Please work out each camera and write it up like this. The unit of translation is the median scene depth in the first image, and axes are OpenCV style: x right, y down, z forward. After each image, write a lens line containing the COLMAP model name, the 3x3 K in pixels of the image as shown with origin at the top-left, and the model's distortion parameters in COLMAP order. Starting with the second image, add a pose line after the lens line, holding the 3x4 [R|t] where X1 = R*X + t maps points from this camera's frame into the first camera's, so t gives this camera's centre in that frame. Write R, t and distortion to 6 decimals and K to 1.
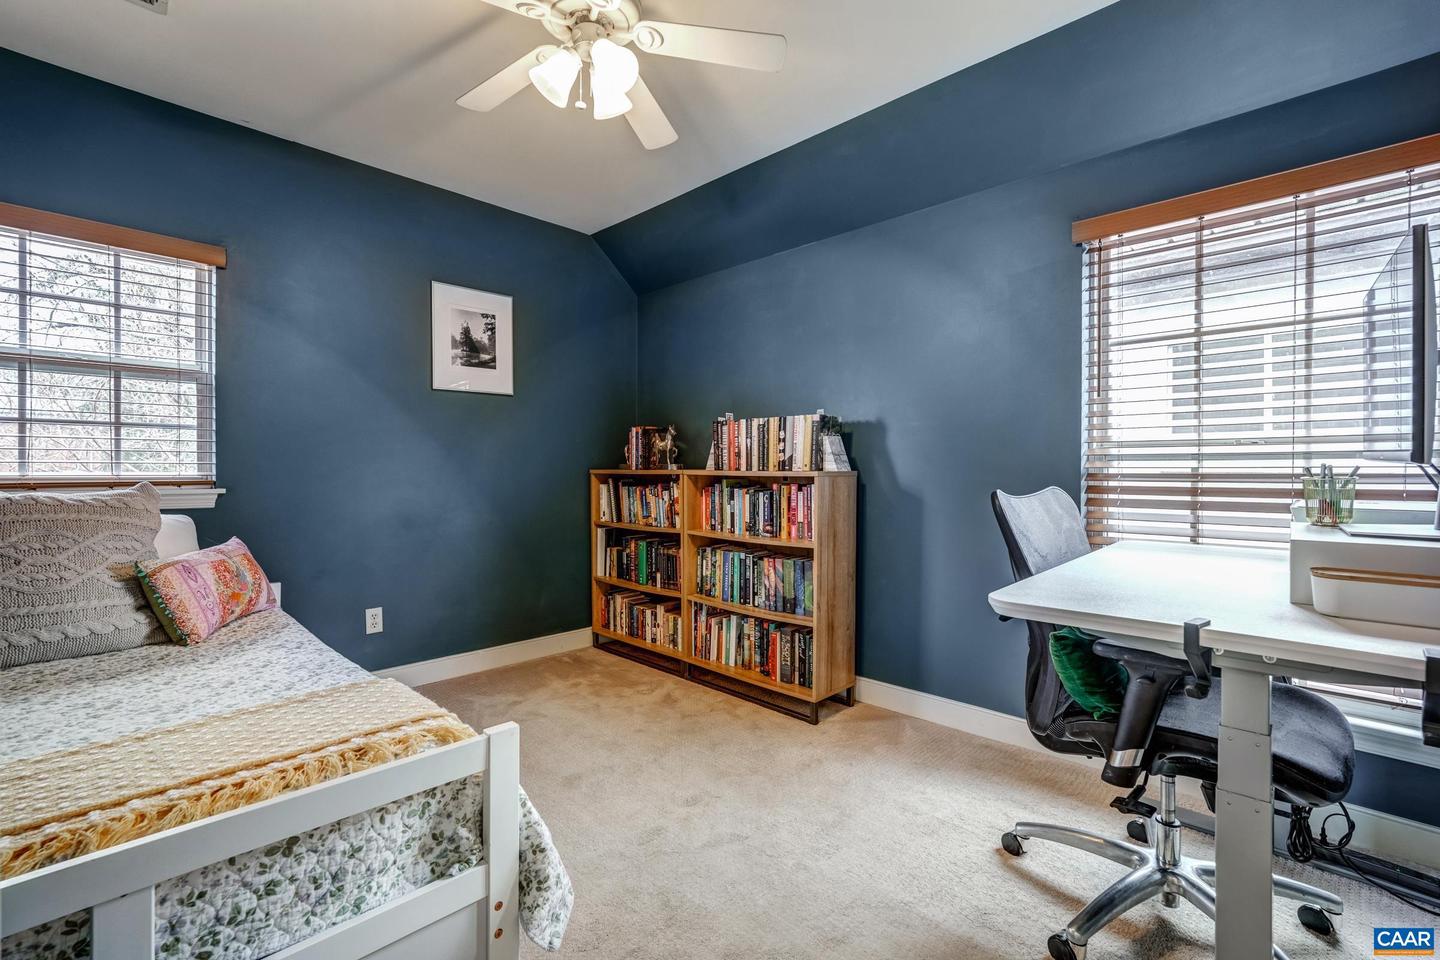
lens RADIAL K [[642.0, 0, 722.9], [0, 642.0, 466.8], [0, 0, 1]] dist [-0.011778, -0.000083]
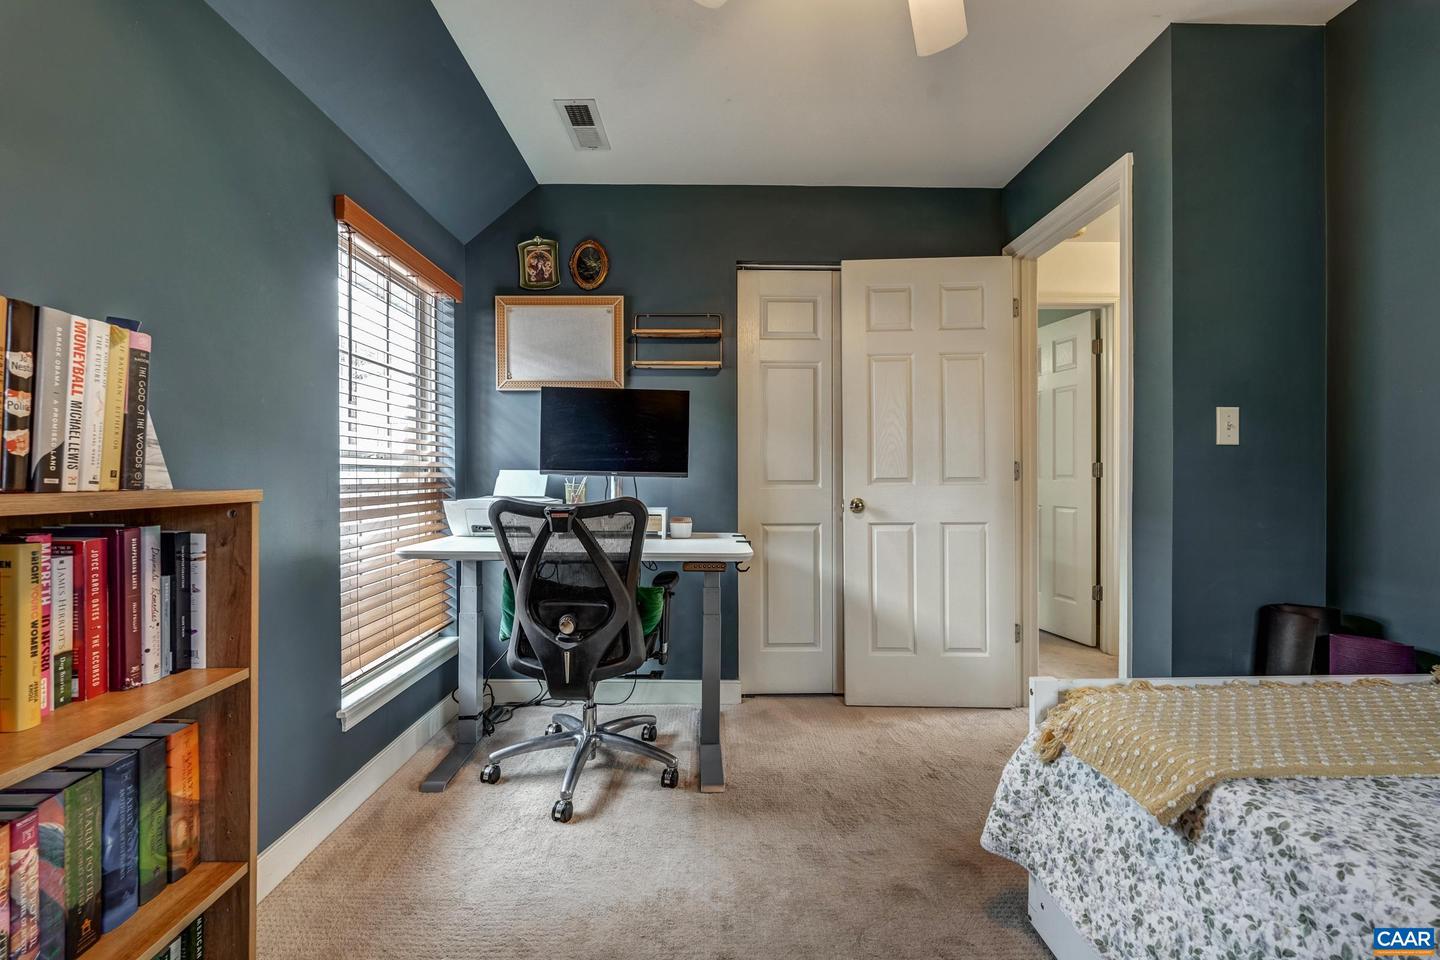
lens RADIAL K [[642.0, 0, 722.9], [0, 642.0, 466.8], [0, 0, 1]] dist [-0.011778, -0.000083]
pose [[-0.703106, 0.007954, 0.711041, -0.321999], [-0.004761, 0.999862, -0.015892, -0.002674], [-0.711069, -0.014559, -0.702971, 0.986812]]
